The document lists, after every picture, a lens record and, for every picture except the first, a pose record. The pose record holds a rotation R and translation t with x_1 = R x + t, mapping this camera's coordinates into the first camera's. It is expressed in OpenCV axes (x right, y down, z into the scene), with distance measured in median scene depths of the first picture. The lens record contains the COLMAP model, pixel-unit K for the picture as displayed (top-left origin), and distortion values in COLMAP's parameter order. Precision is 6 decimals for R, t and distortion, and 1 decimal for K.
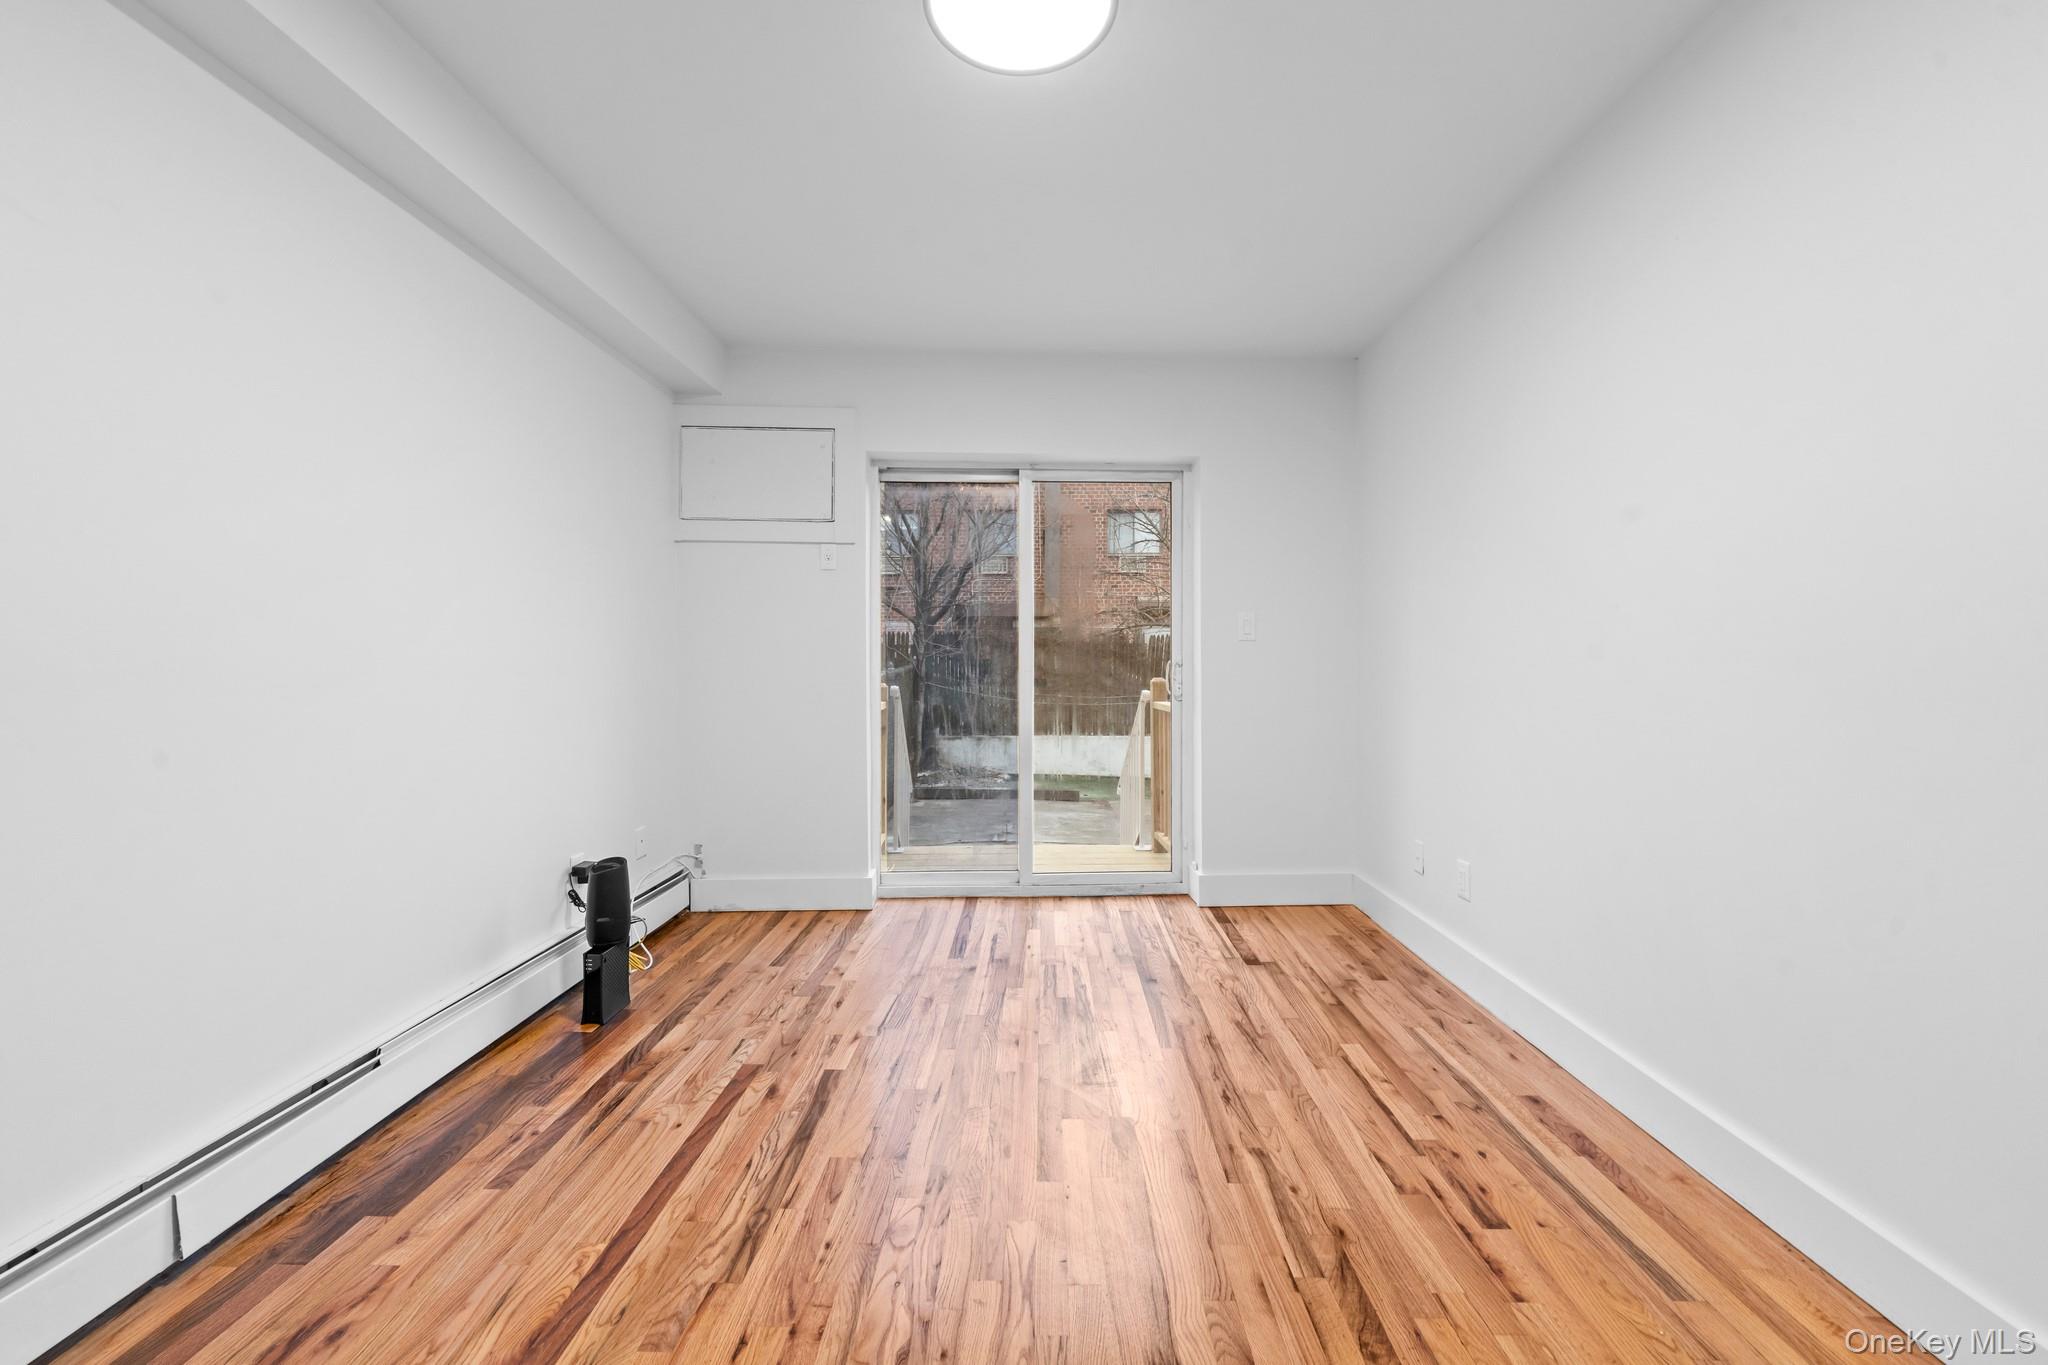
lens RADIAL K [[835.5, 0, 1034.4], [0, 835.5, 680.8], [0, 0, 1]] dist [0.004402, -0.002110]
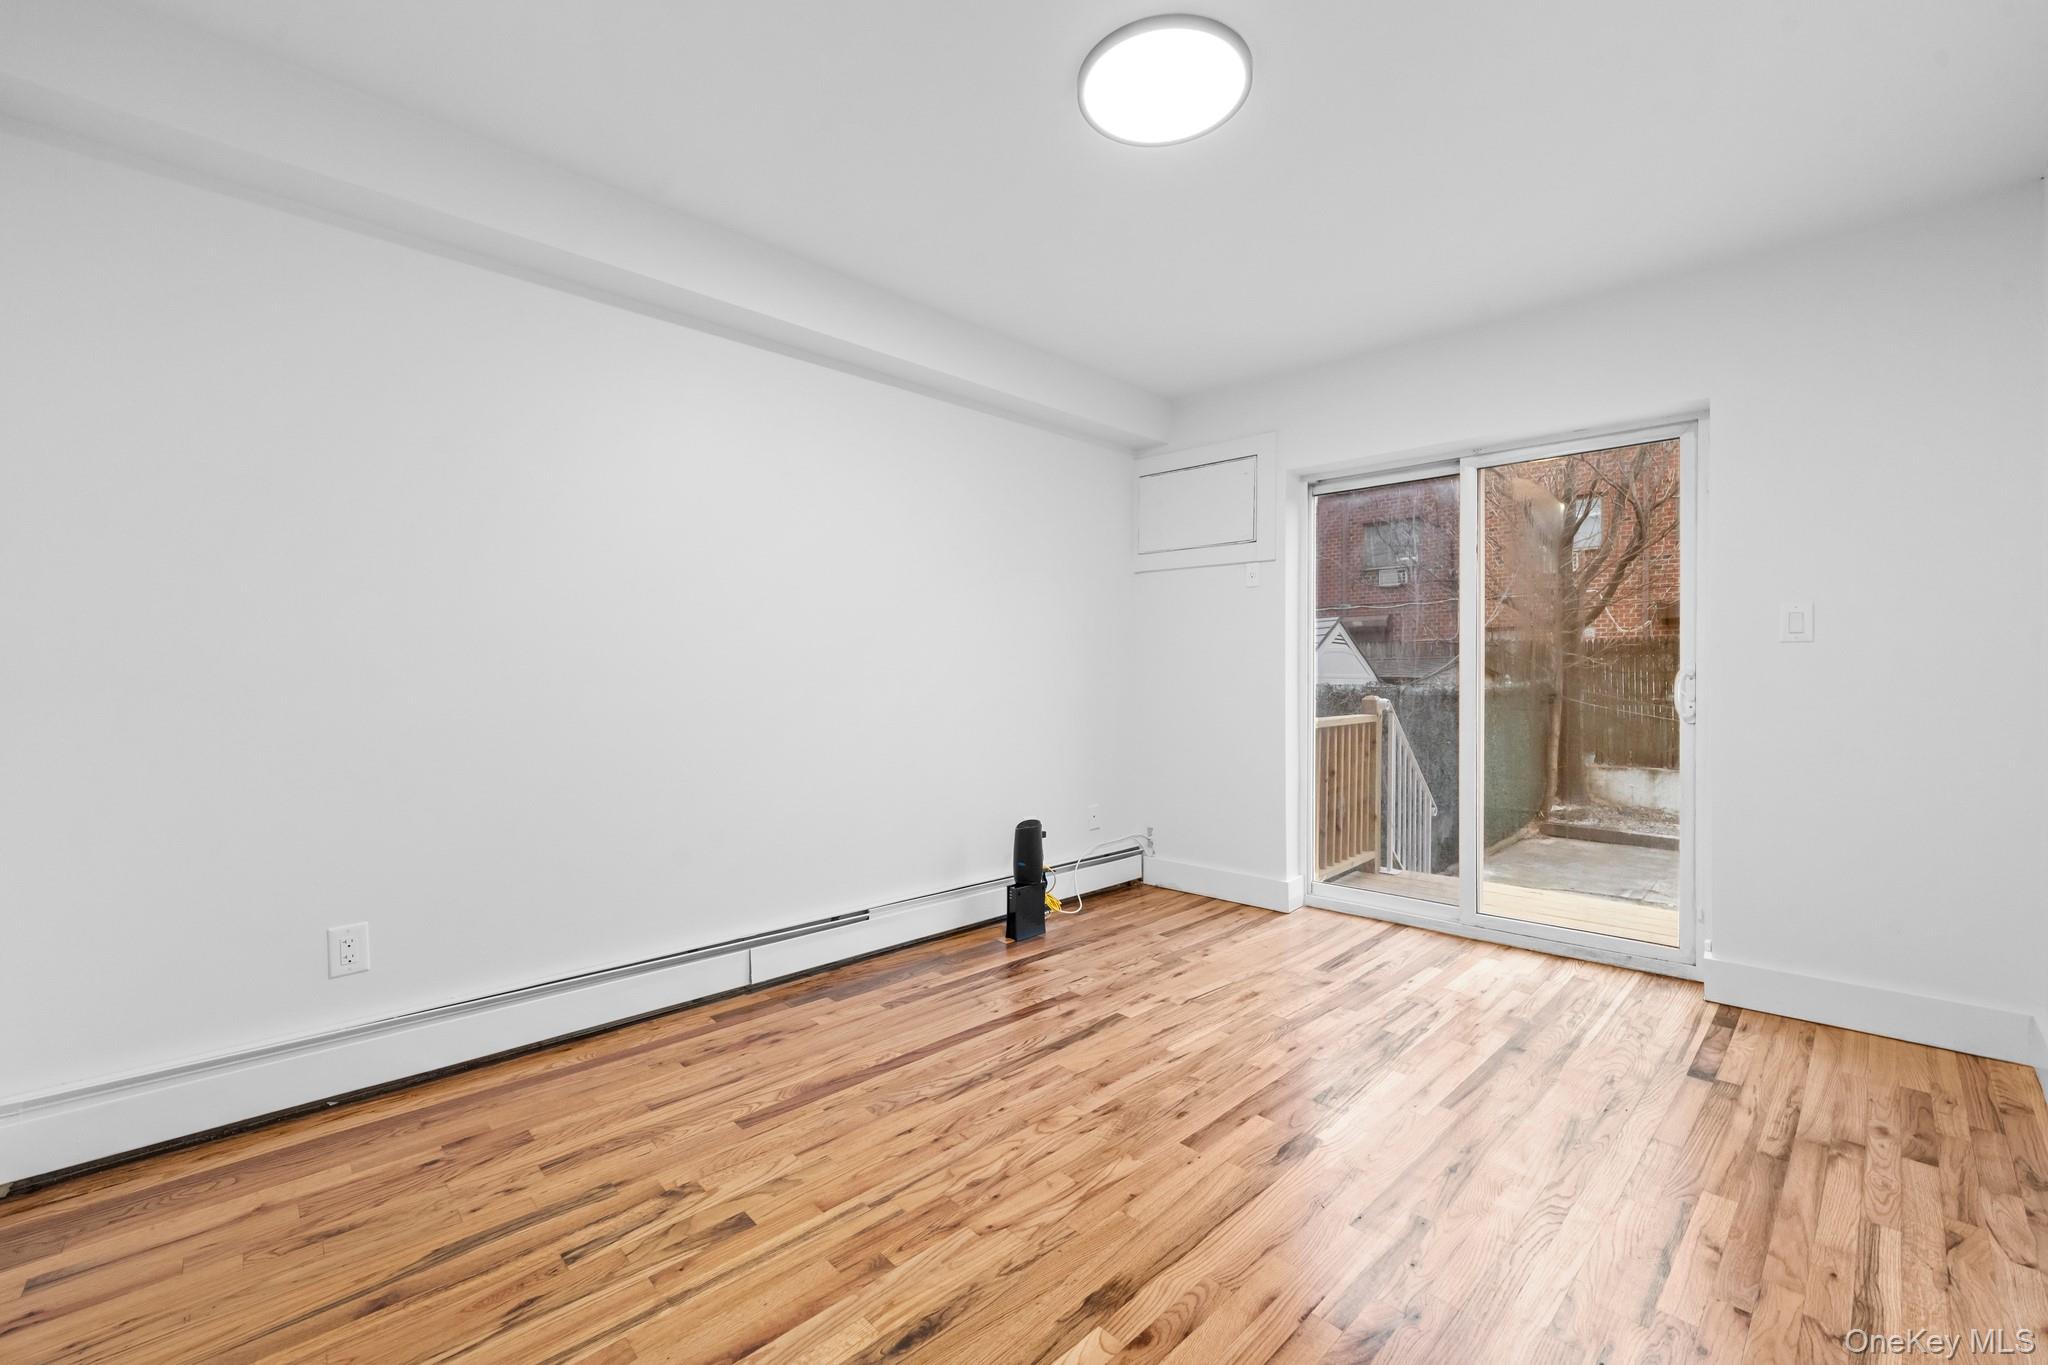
lens RADIAL K [[835.5, 0, 1010.0], [0, 835.5, 678.8], [0, 0, 1]] dist [0.004402, -0.002110]
pose [[0.698475, 0.003231, -0.715627, 0.378506], [-0.016943, 0.999784, -0.012023, 0.004444], [0.715434, 0.020523, 0.698379, 0.037637]]
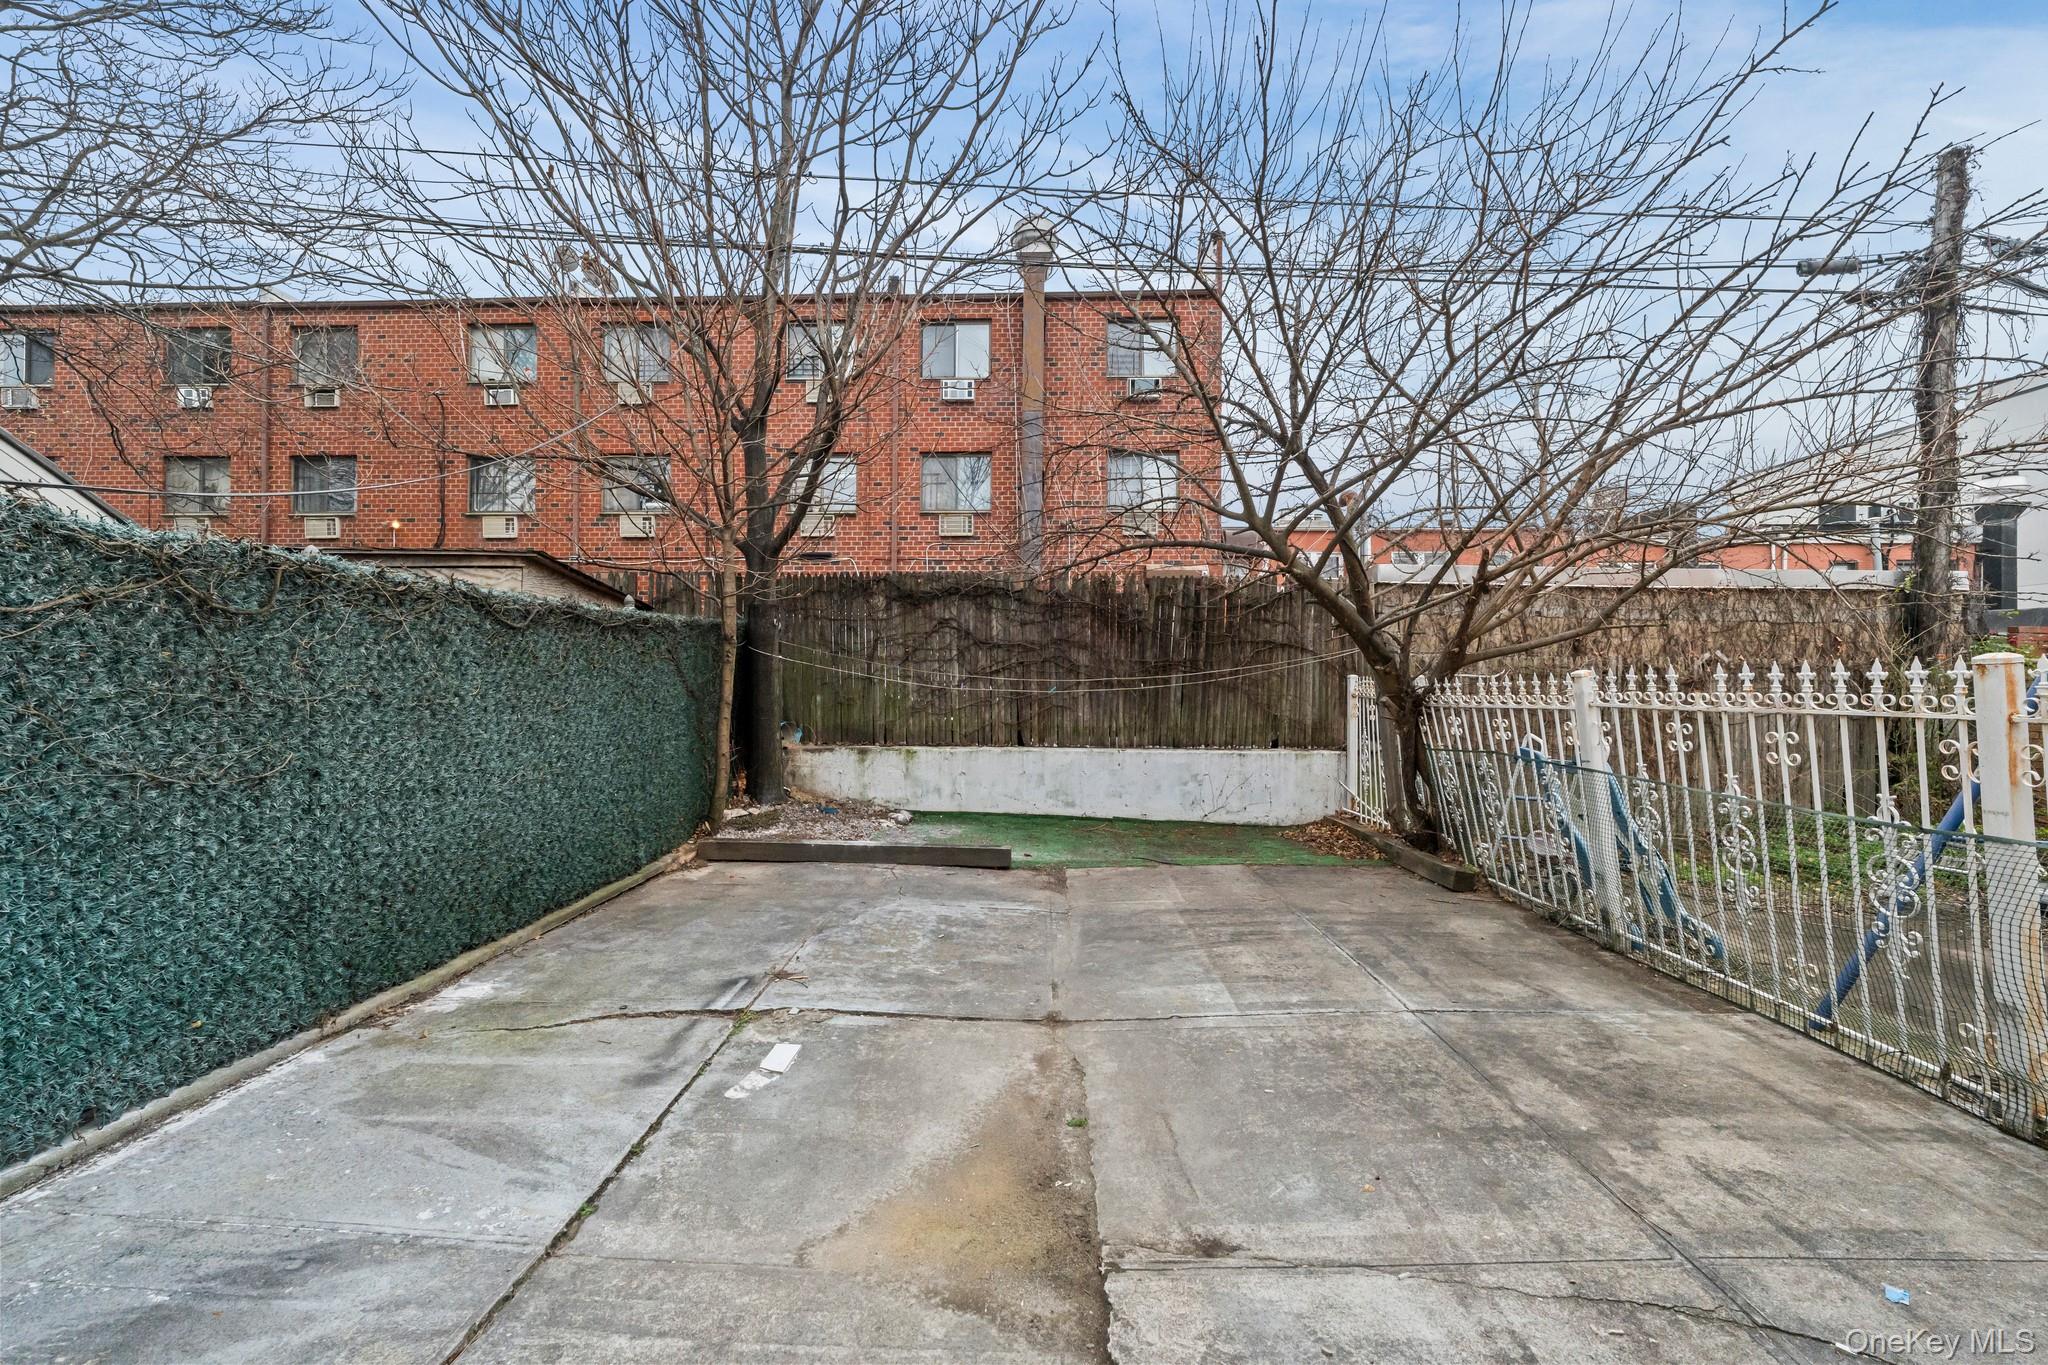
lens RADIAL K [[835.5, 0, 1023.0], [0, 835.5, 682.9], [0, 0, 1]] dist [0.004402, -0.002110]
pose [[0.999376, 0.002876, -0.035194, 0.344044], [-0.003679, 0.999734, -0.022770, 0.170841], [0.035119, 0.022885, 0.999121, 2.049023]]
